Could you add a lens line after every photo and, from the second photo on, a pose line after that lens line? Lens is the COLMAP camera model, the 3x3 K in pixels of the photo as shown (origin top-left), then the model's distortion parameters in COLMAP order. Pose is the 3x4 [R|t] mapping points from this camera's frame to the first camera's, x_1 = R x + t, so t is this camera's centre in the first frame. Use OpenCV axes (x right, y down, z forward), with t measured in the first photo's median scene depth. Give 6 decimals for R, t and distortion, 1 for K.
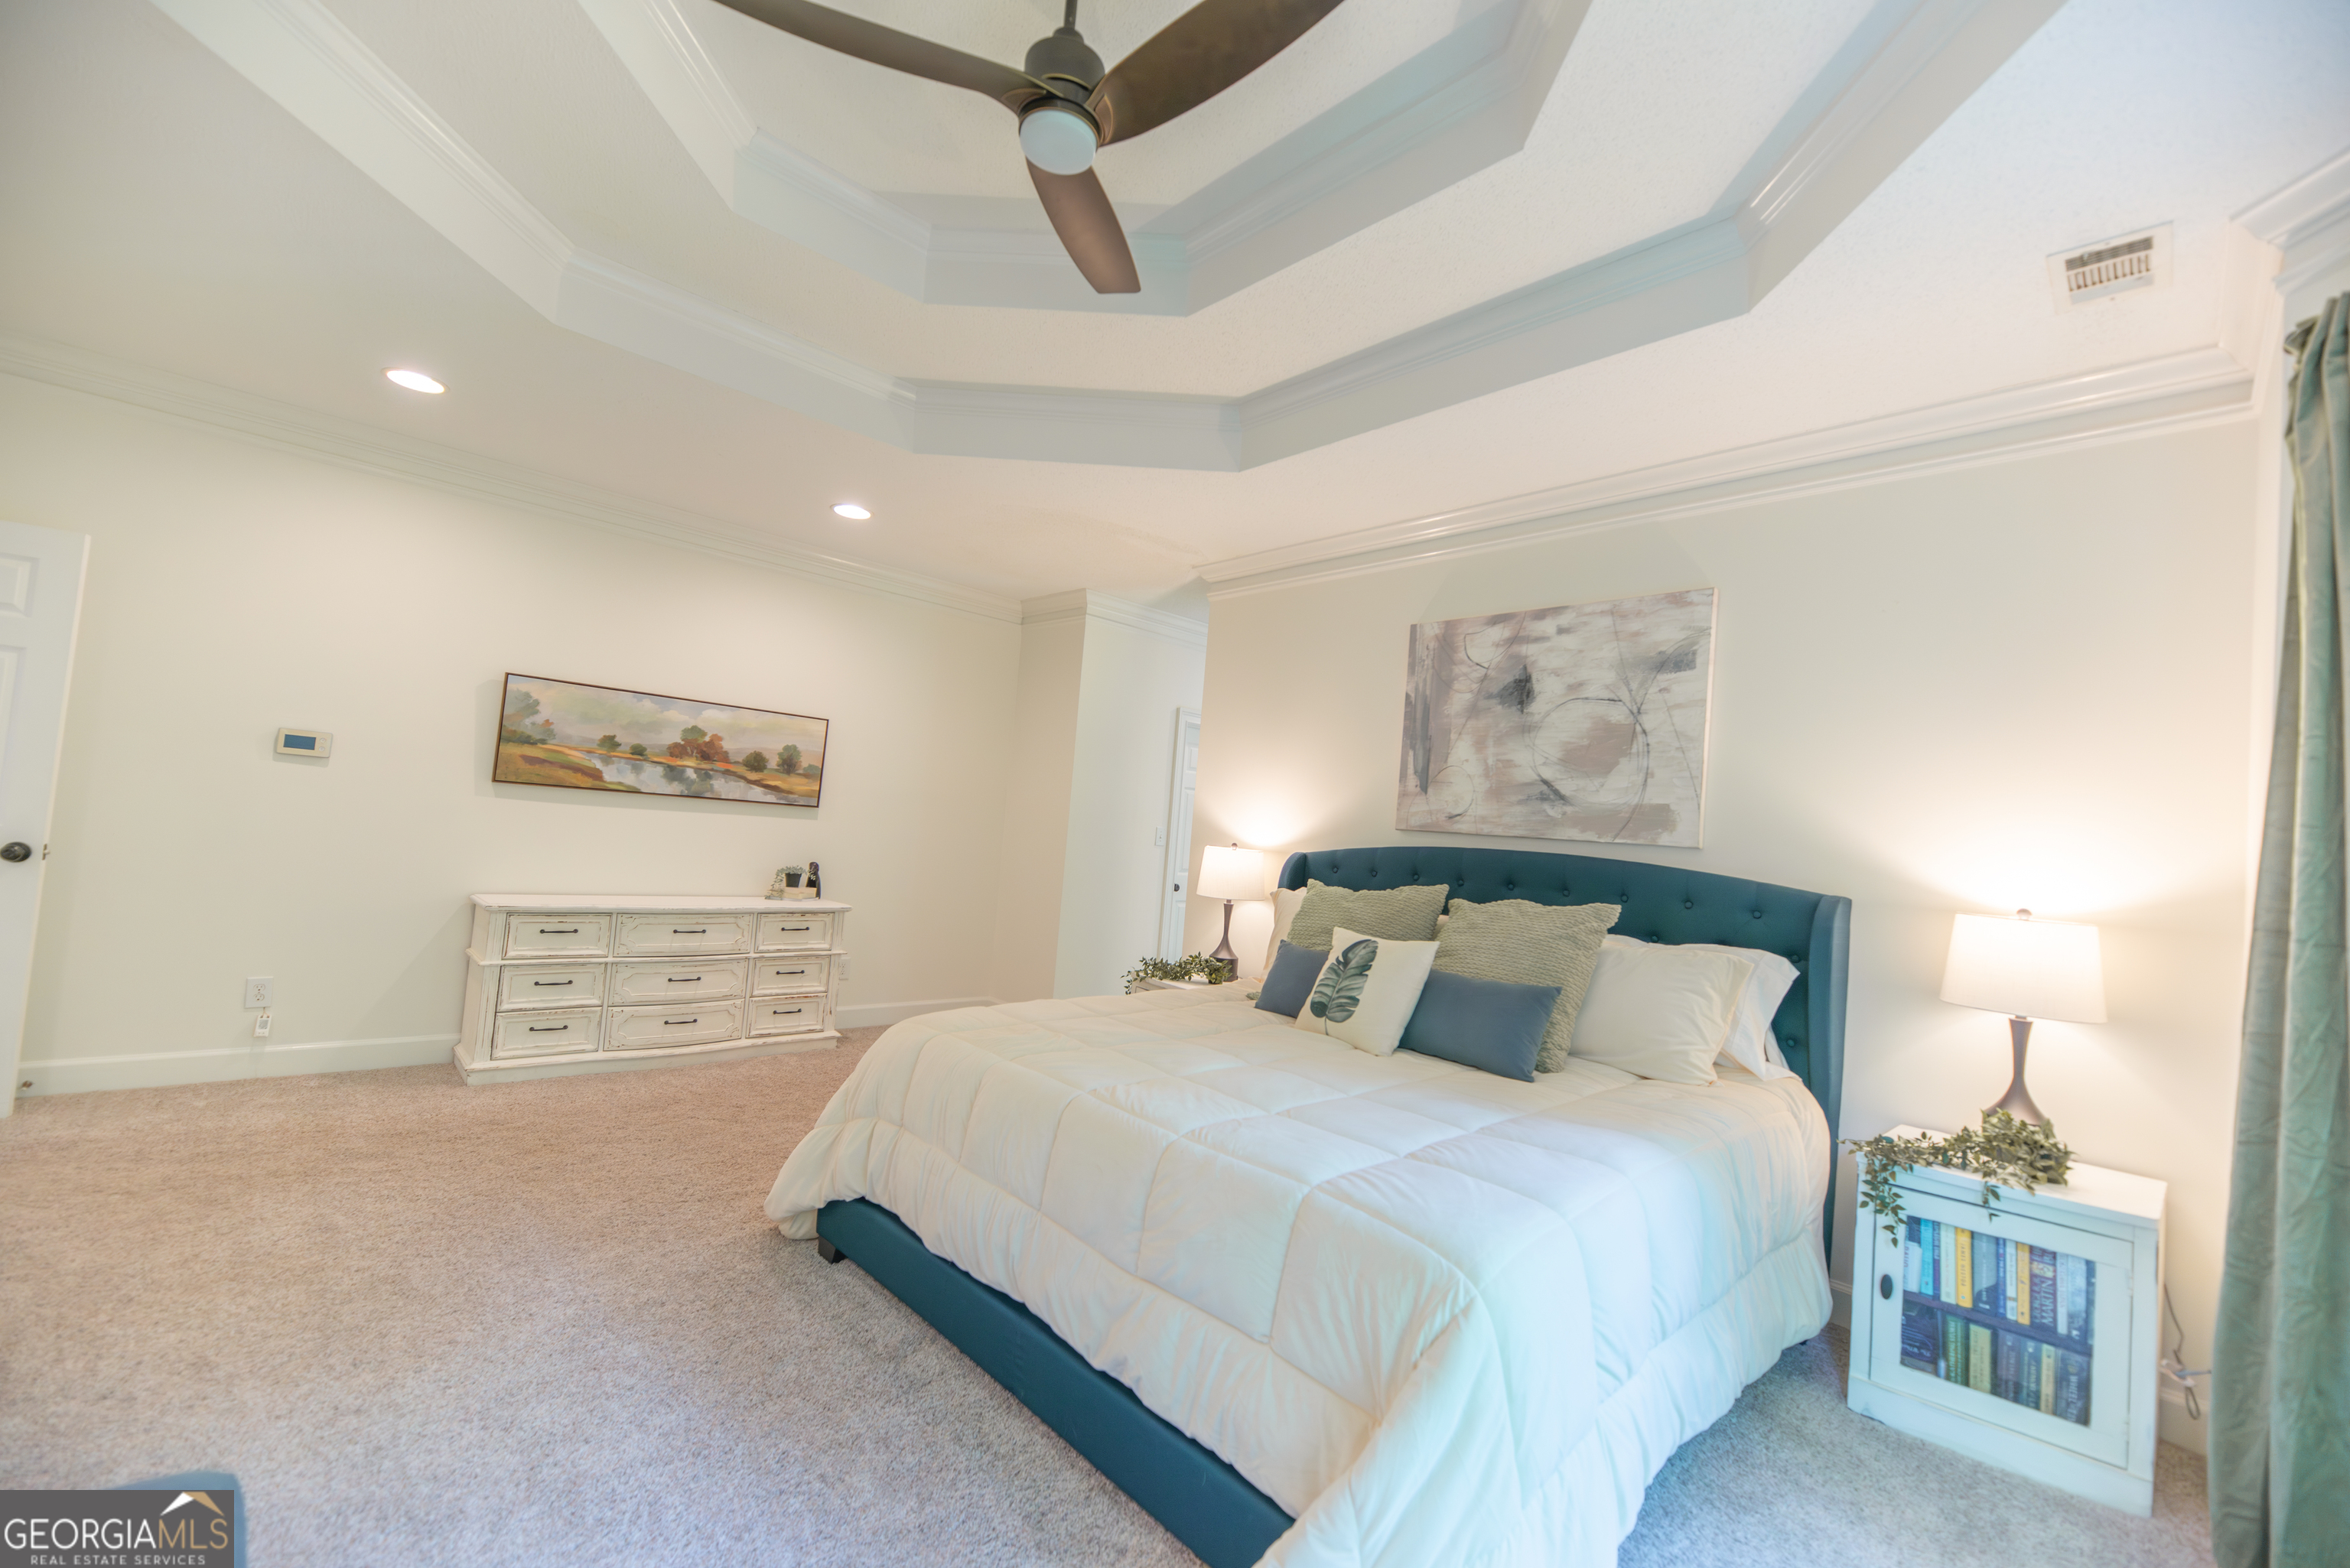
lens RADIAL K [[943.3, 0, 1156.3], [0, 943.3, 786.8], [0, 0, 1]] dist [-0.003688, -0.003140]
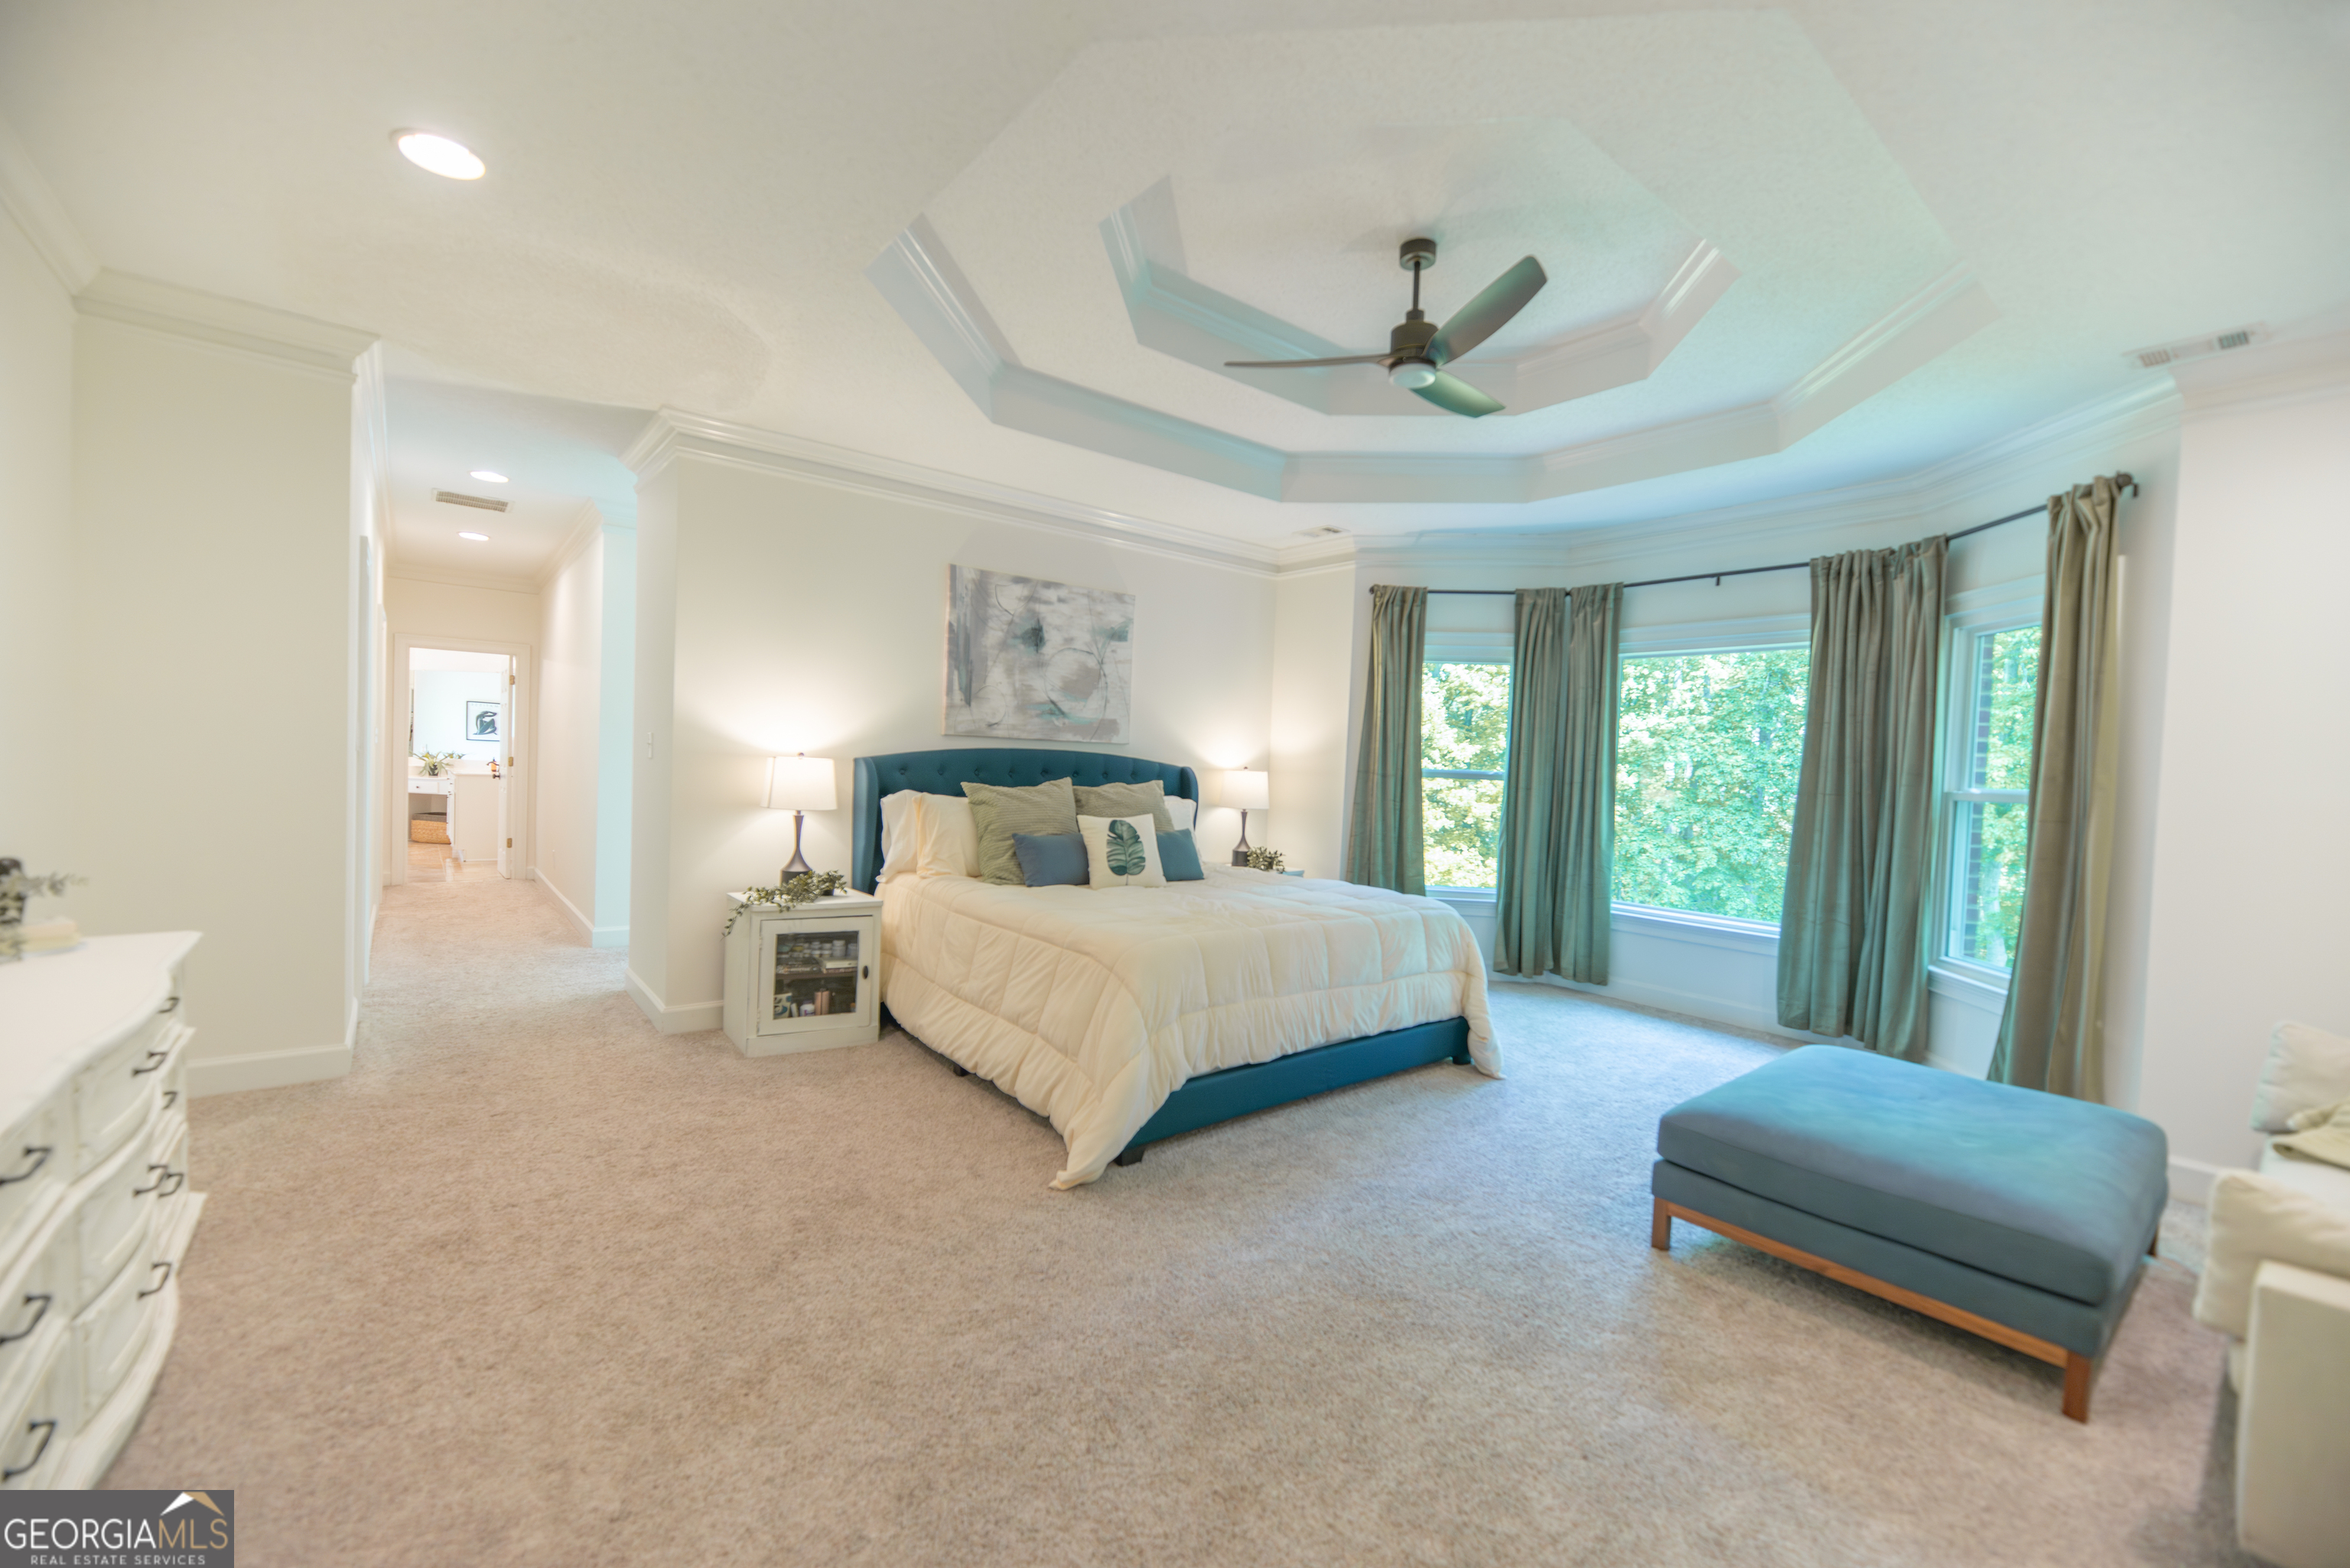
lens RADIAL K [[943.3, 0, 1191.4], [0, 943.3, 790.7], [0, 0, 1]] dist [-0.003688, -0.003140]
pose [[0.057092, -0.108979, 0.992403, -1.026333], [-0.080427, 0.990292, 0.113374, -0.051225], [-0.995124, -0.086288, 0.047773, 0.671429]]
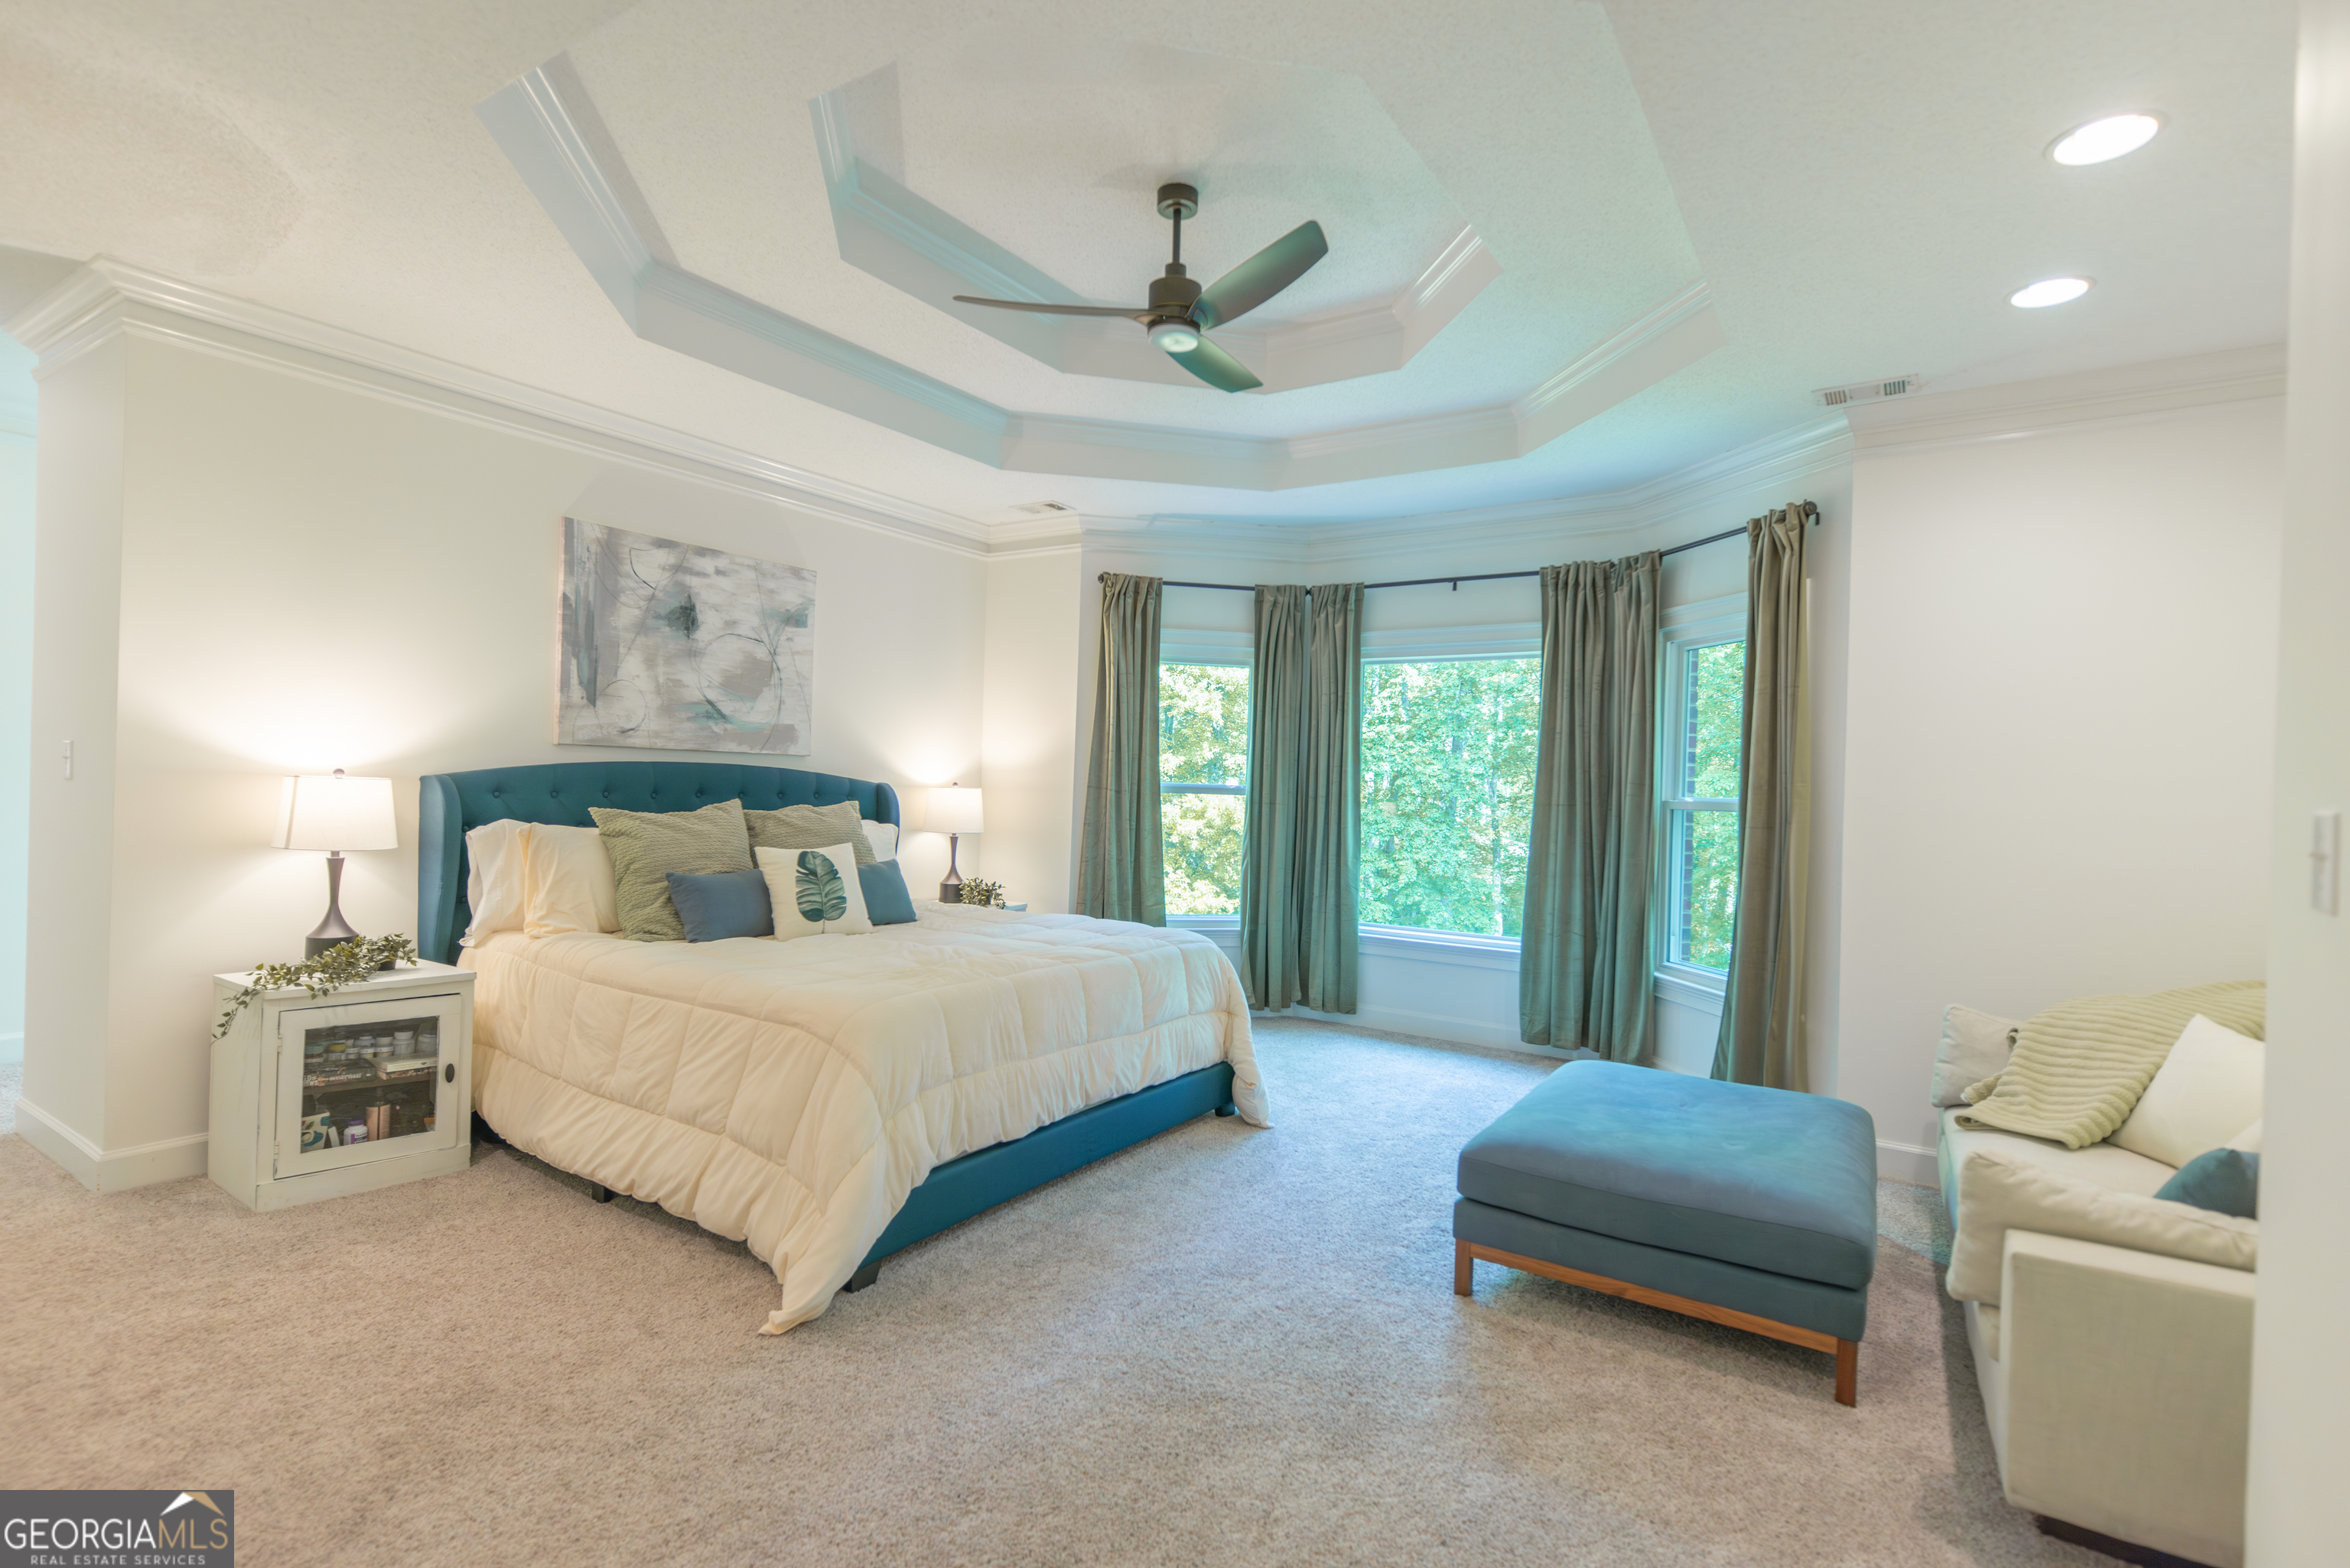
lens RADIAL K [[1093.4, 0, 1189.6], [0, 1093.4, 790.6], [0, 0, 1]] dist [-0.001195, -0.002000]
pose [[-0.249955, -0.092202, 0.963857, -1.000268], [-0.094913, 0.992995, 0.070376, -0.046184], [-0.963594, -0.073891, -0.256955, 0.738302]]
